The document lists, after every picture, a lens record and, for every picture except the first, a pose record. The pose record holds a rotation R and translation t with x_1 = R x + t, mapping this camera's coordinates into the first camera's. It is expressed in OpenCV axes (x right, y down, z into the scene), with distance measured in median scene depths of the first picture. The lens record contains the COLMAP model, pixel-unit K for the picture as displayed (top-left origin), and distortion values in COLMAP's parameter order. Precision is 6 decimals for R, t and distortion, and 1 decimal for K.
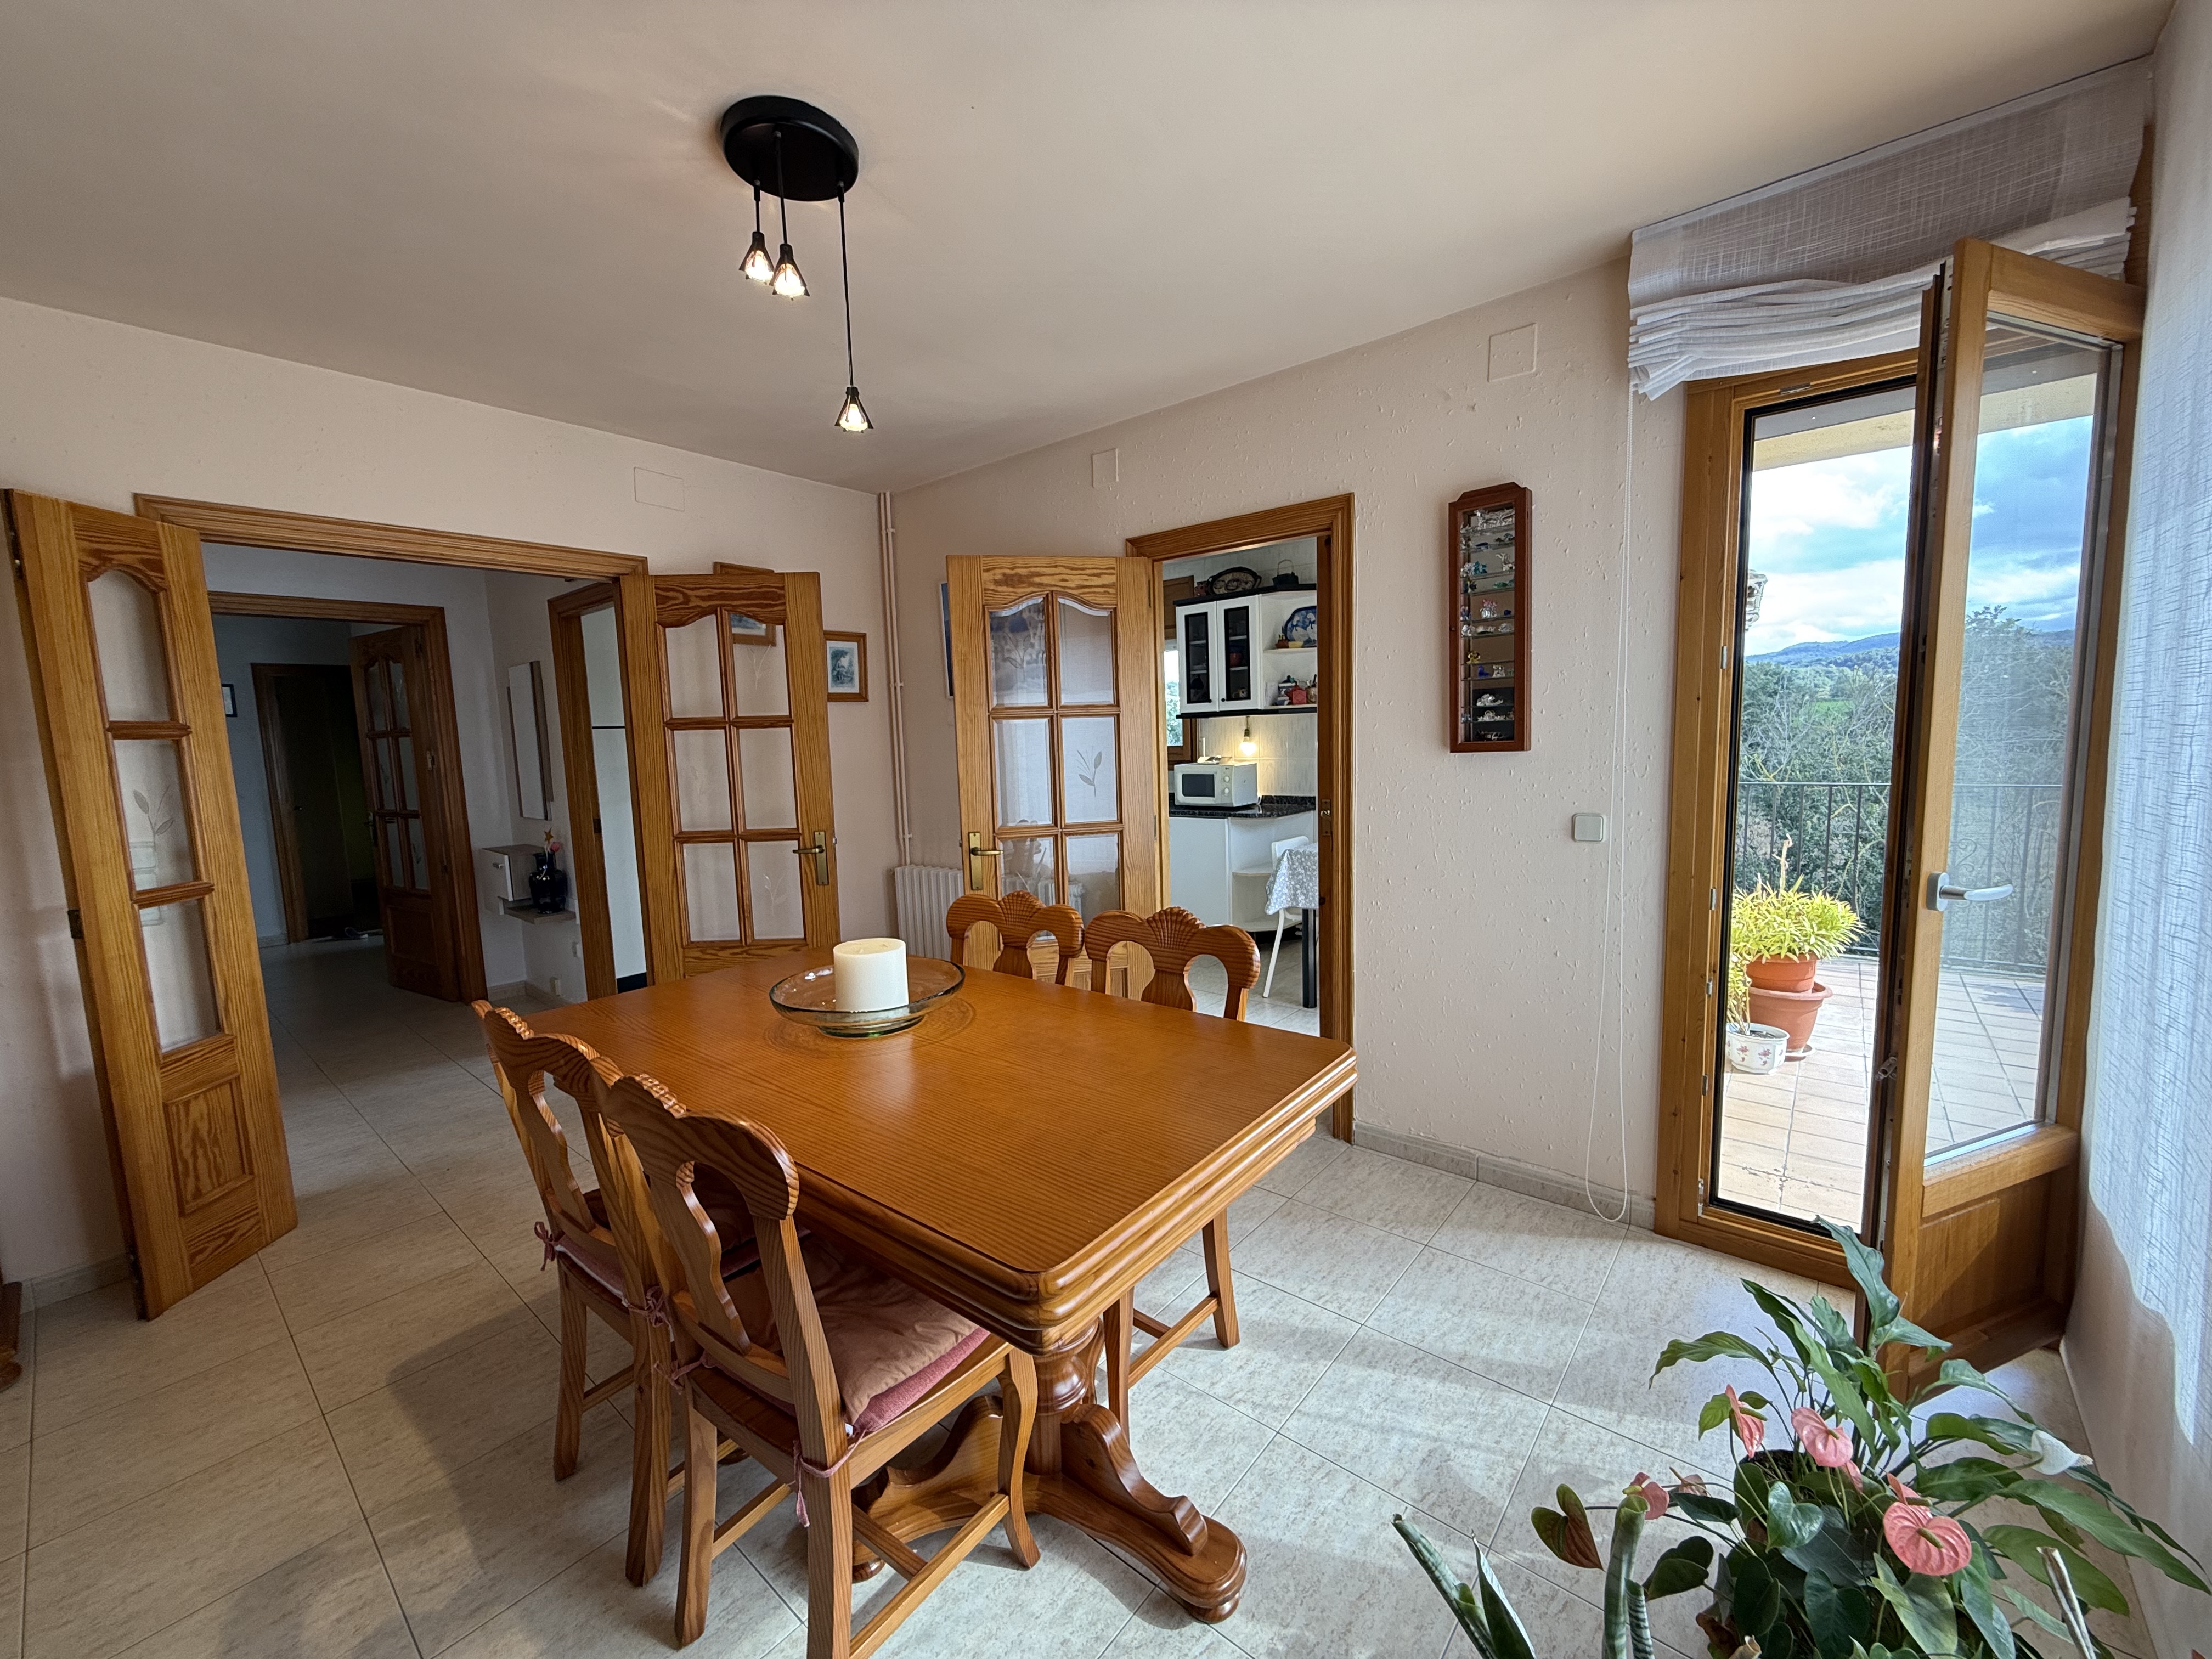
lens RADIAL K [[878.1, 0, 1099.1], [0, 878.1, 830.2], [0, 0, 1]] dist [0.000240, -0.000221]
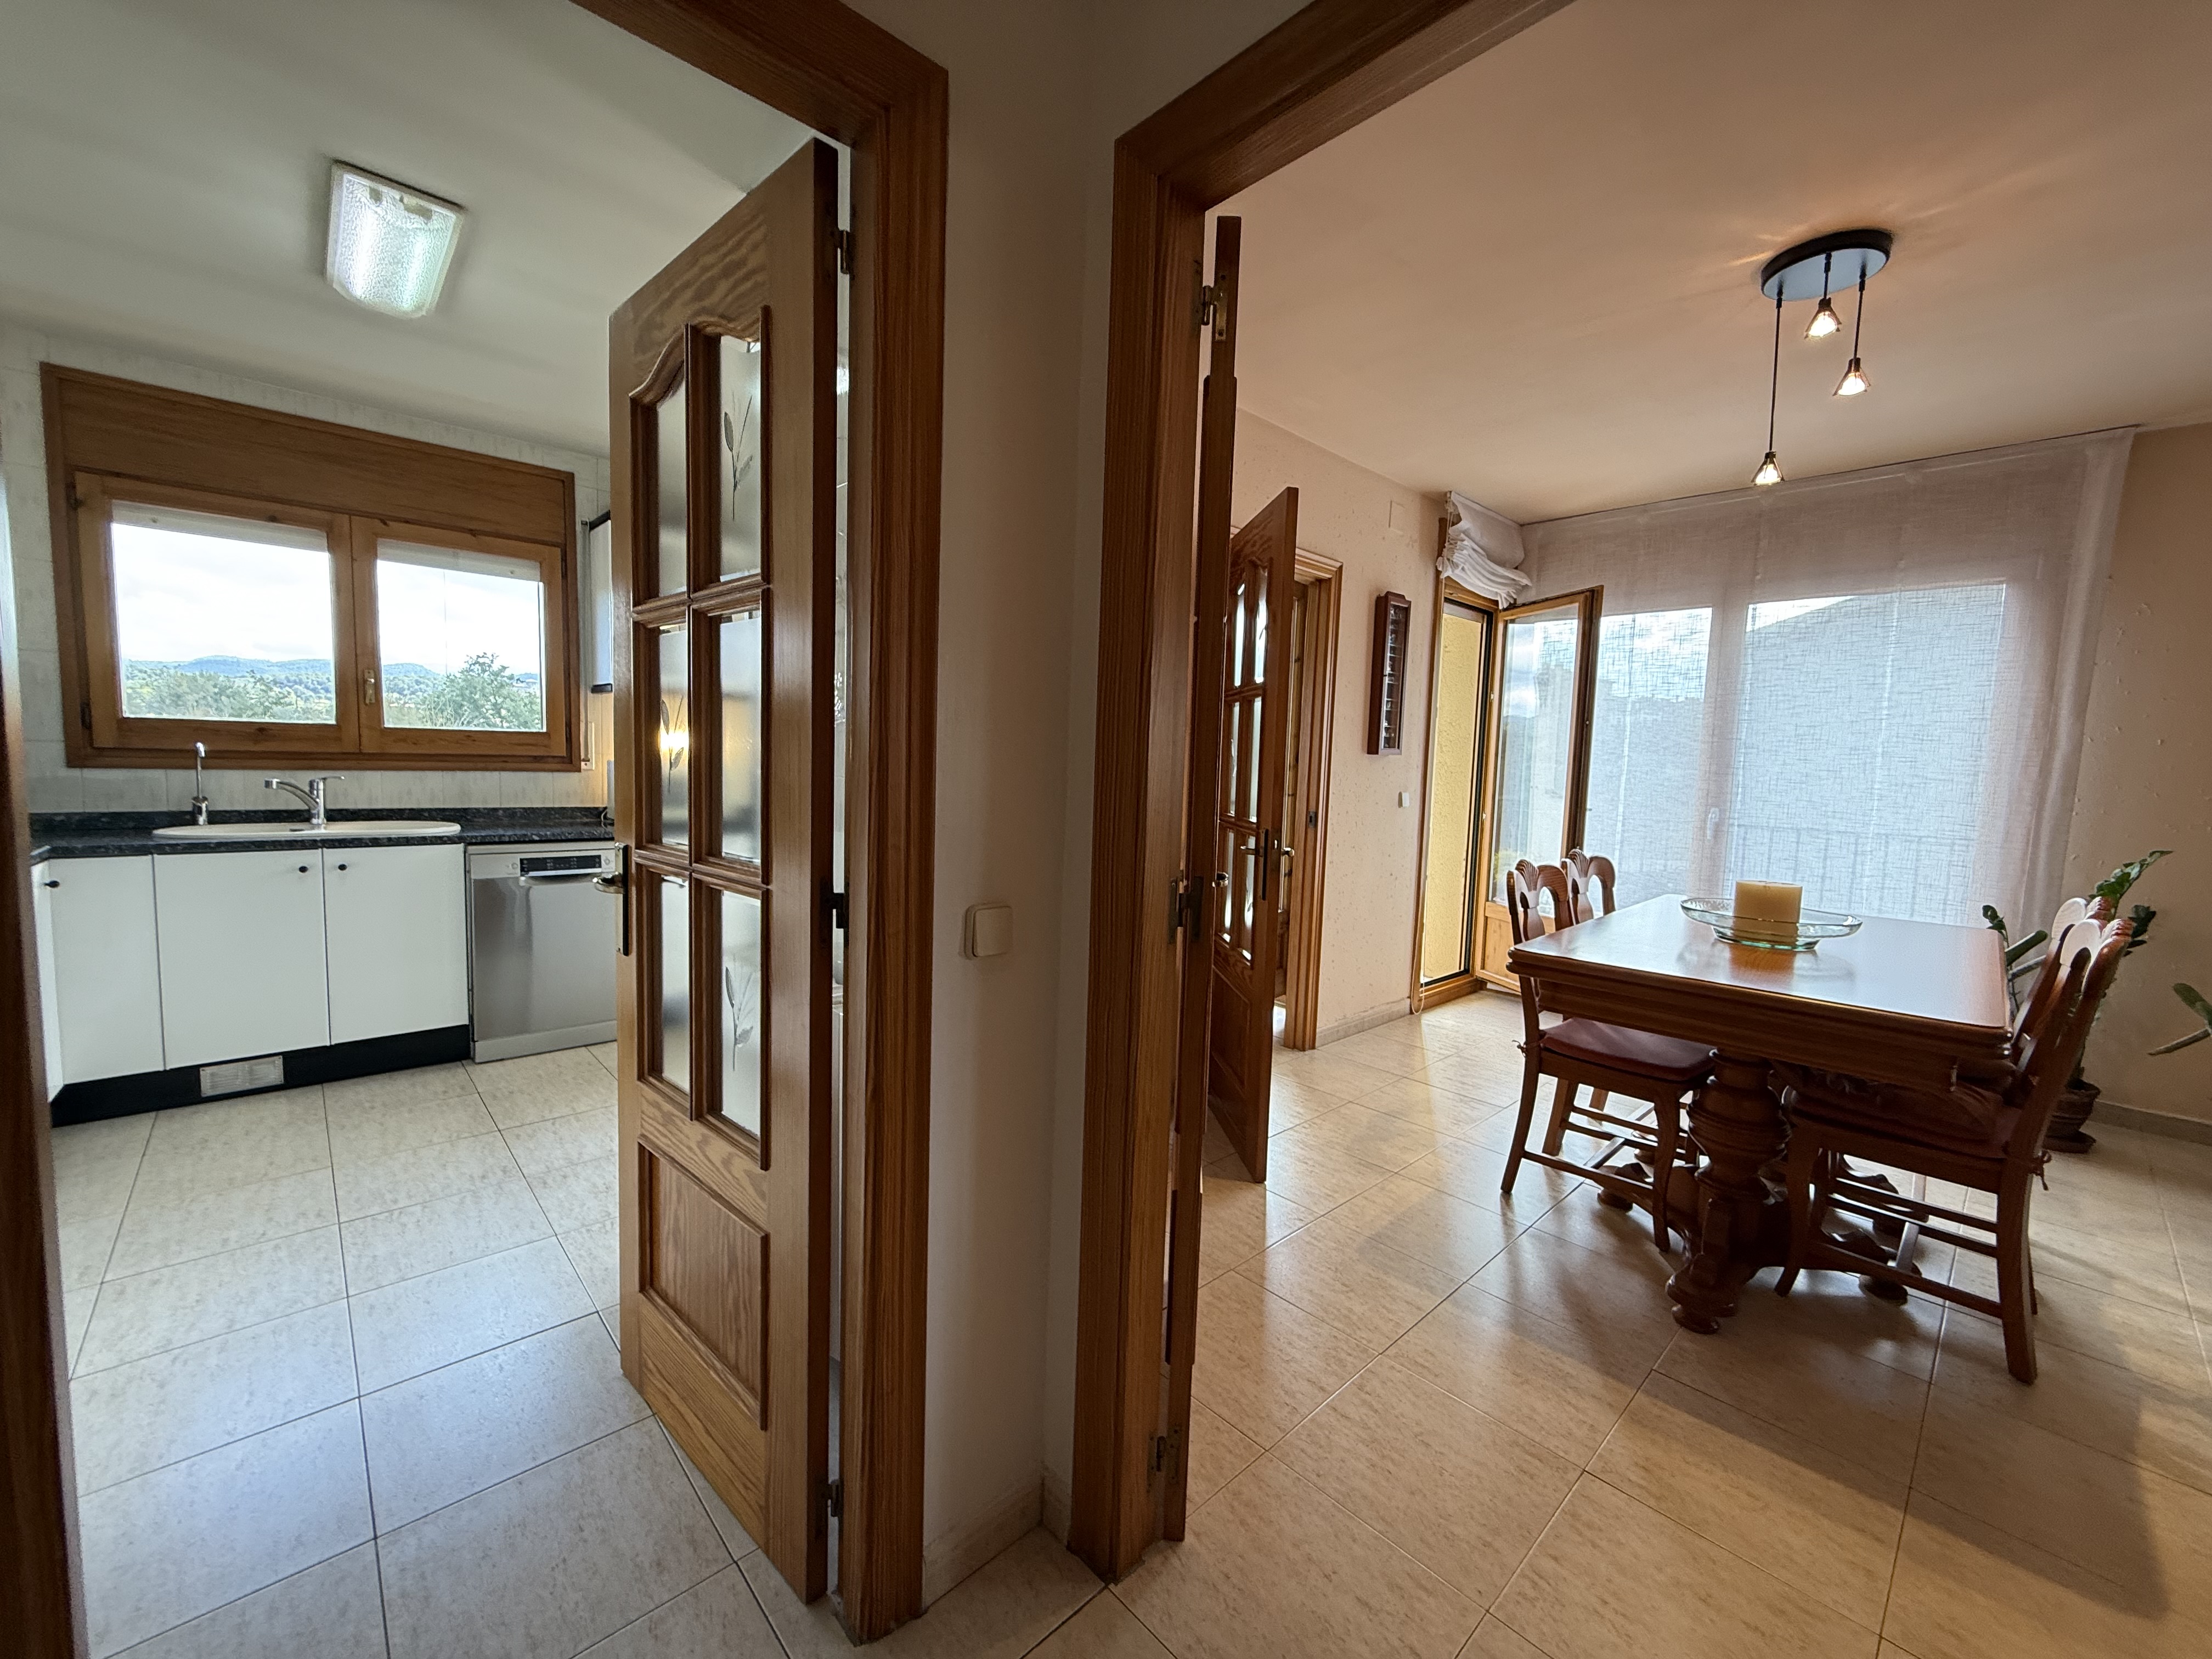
lens RADIAL K [[878.1, 0, 1099.1], [0, 878.1, 830.2], [0, 0, 1]] dist [0.000240, -0.000221]
pose [[0.124834, -0.046139, 0.991104, -1.231202], [0.072364, 0.996681, 0.037285, -0.049999], [-0.989535, 0.067066, 0.127758, 1.330954]]
